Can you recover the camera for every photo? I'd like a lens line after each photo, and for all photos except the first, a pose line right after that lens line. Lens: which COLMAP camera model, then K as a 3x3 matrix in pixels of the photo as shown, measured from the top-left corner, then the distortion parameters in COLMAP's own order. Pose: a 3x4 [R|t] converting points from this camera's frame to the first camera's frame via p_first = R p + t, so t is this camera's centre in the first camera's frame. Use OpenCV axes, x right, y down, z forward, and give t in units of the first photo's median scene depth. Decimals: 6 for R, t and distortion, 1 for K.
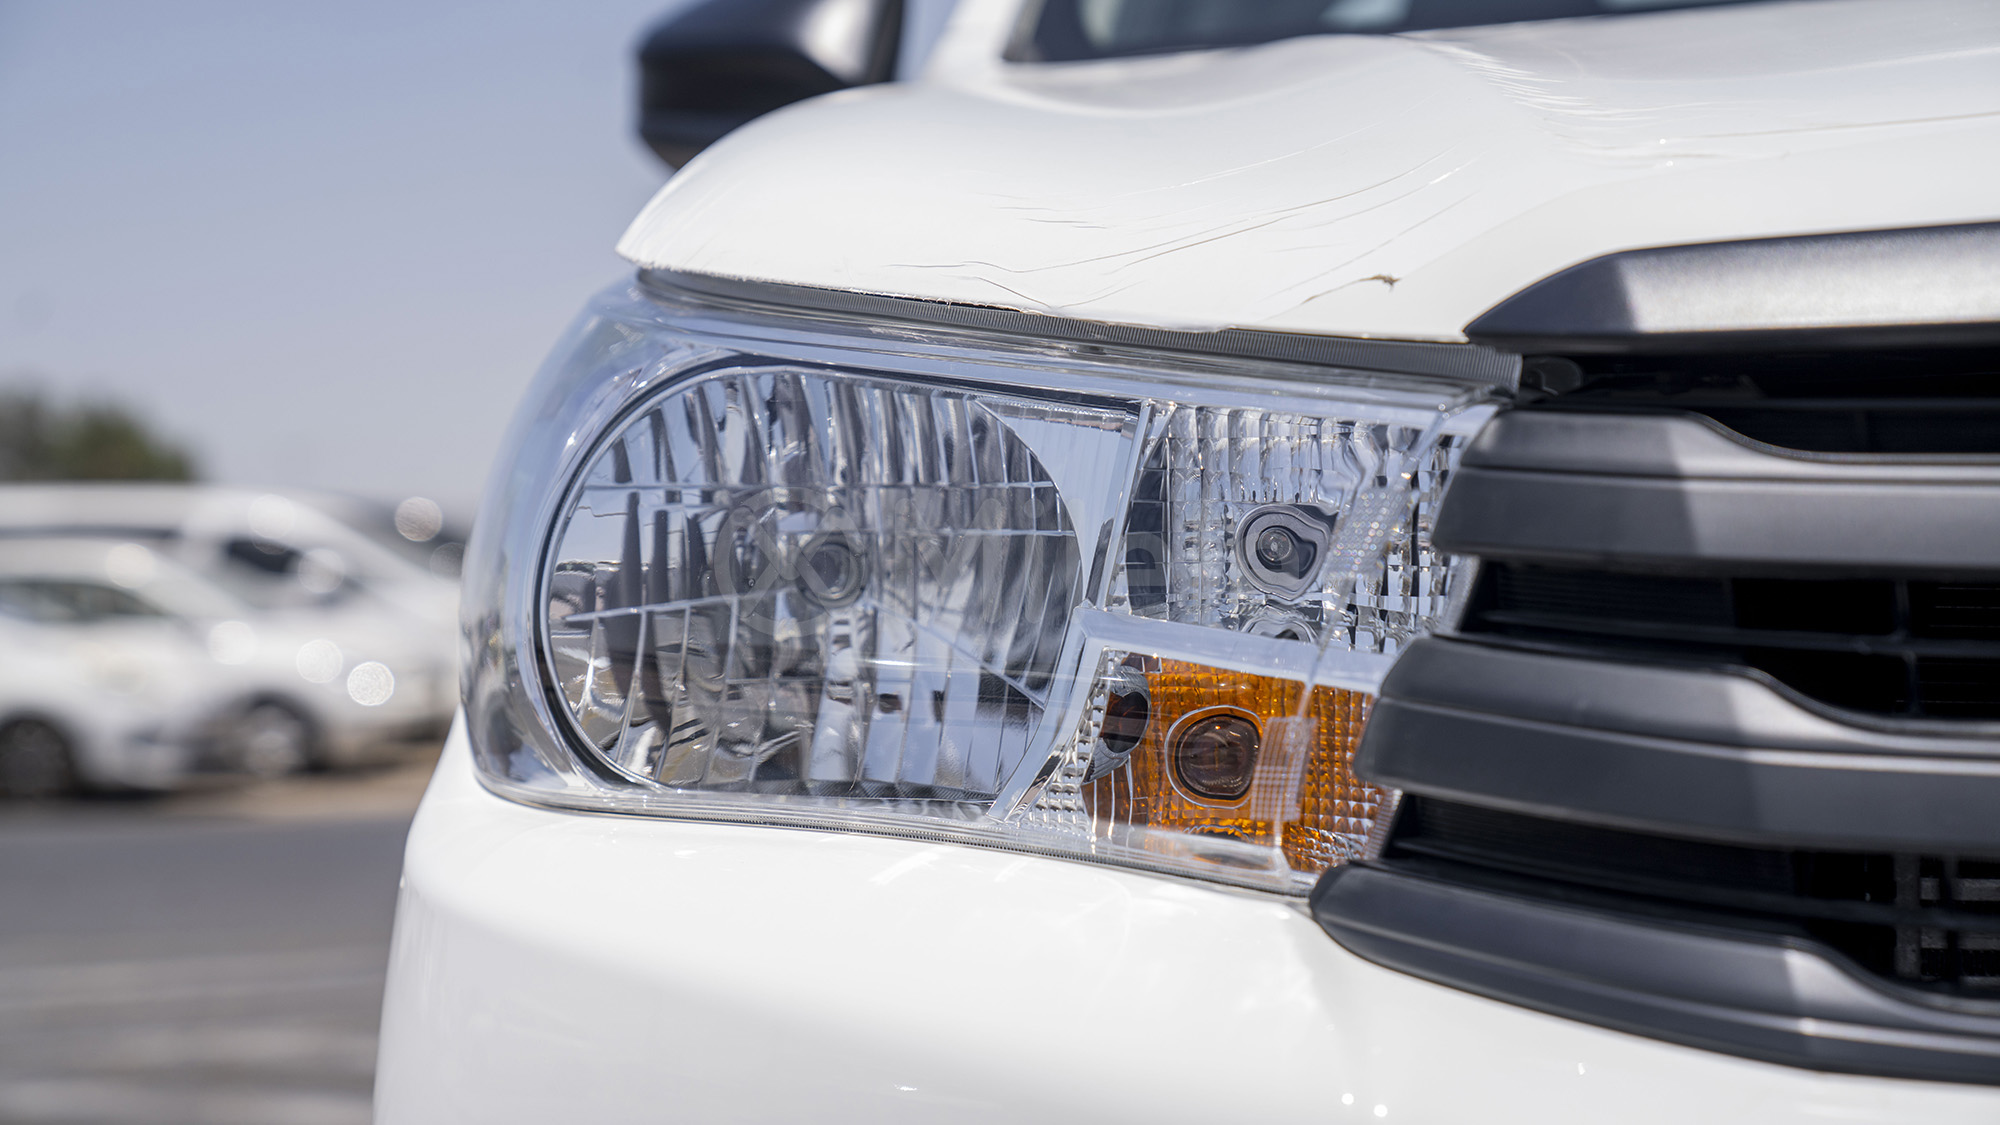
lens RADIAL K [[4065.9, 0, 1000.0], [0, 4065.9, 562.5], [0, 0, 1]] dist [0.317679, 0.005477]
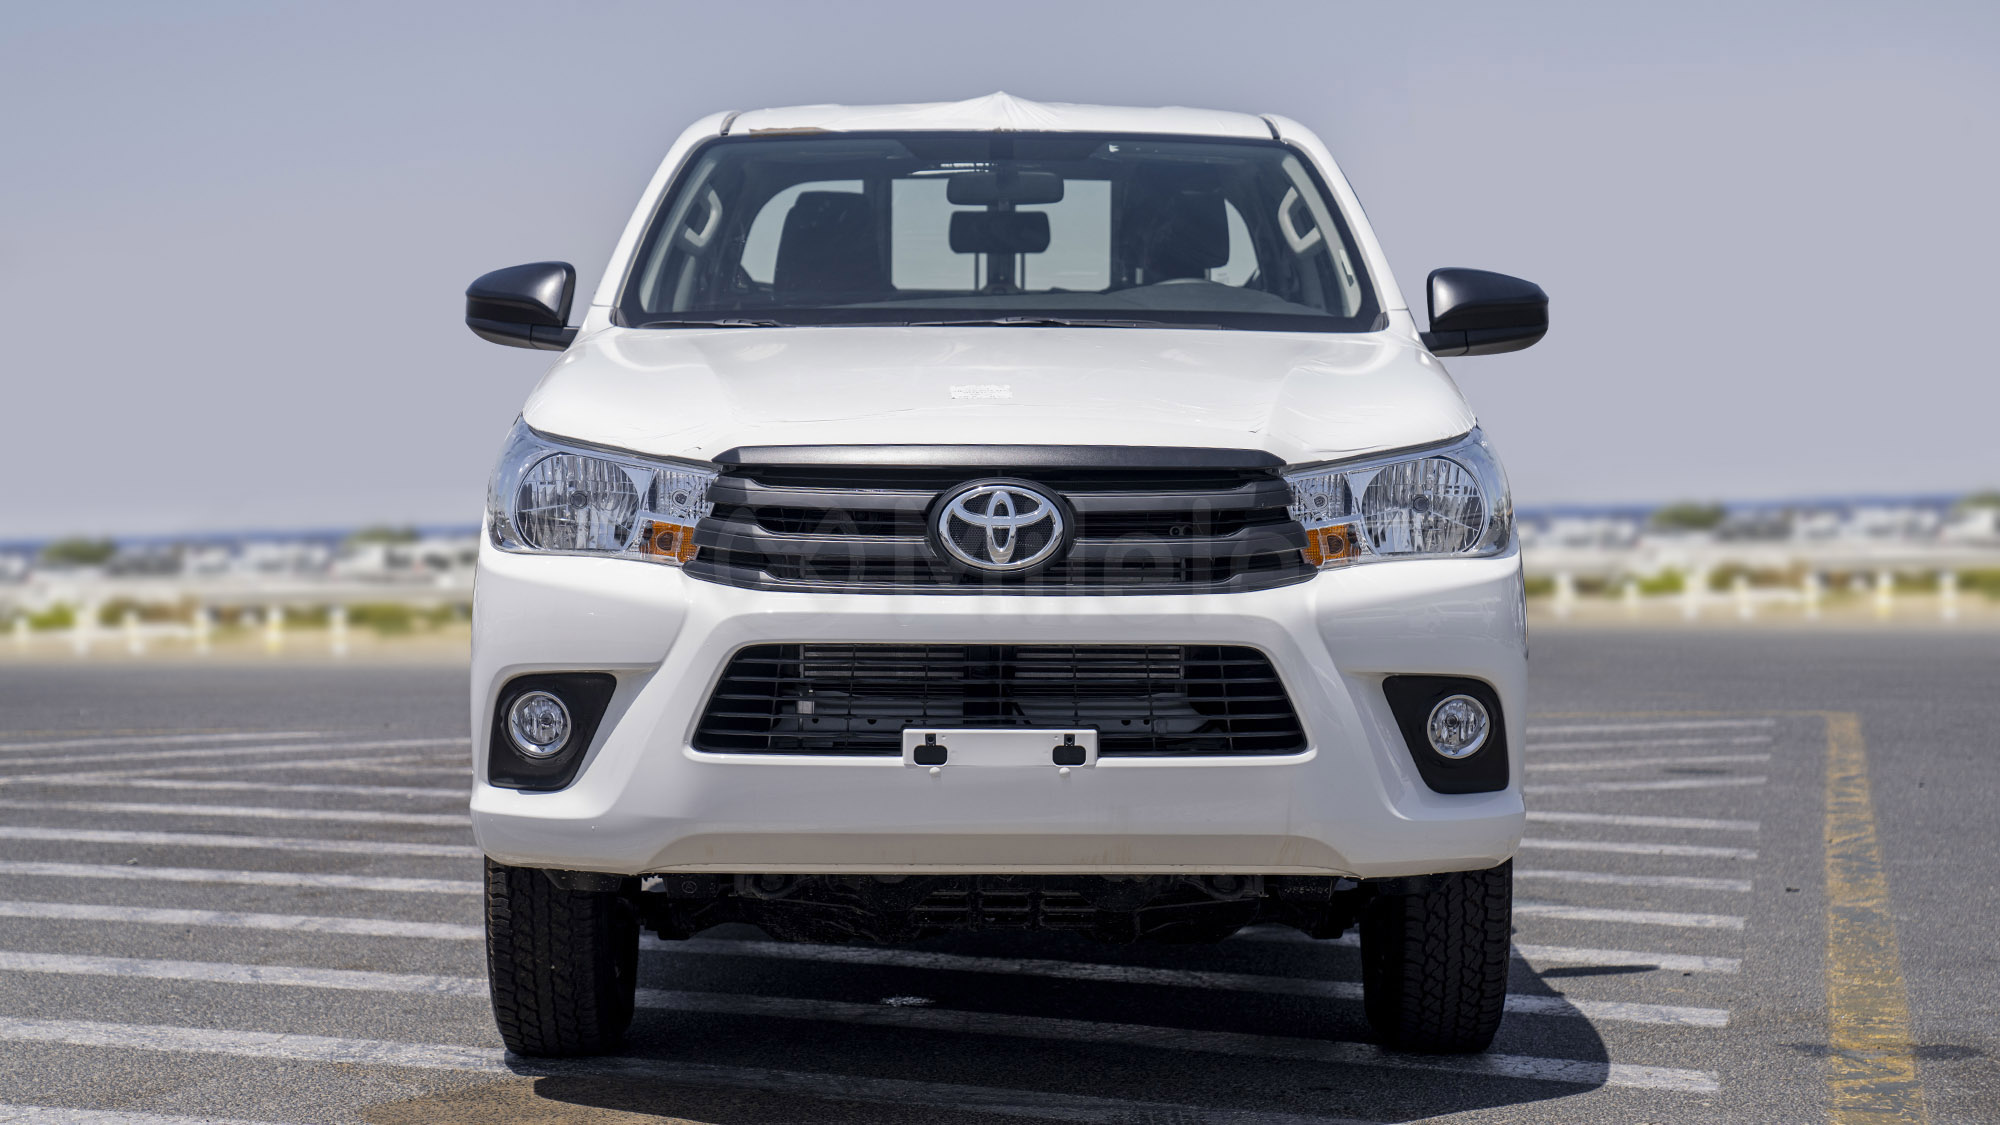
lens RADIAL K [[4065.9, 0, 1000.0], [0, 4065.9, 562.5], [0, 0, 1]] dist [0.317679, 0.005477]
pose [[0.993764, 0.006225, 0.111331, -0.101532], [-0.009752, 0.999467, 0.031163, -0.090354], [-0.111078, -0.032054, 0.993295, -4.240832]]
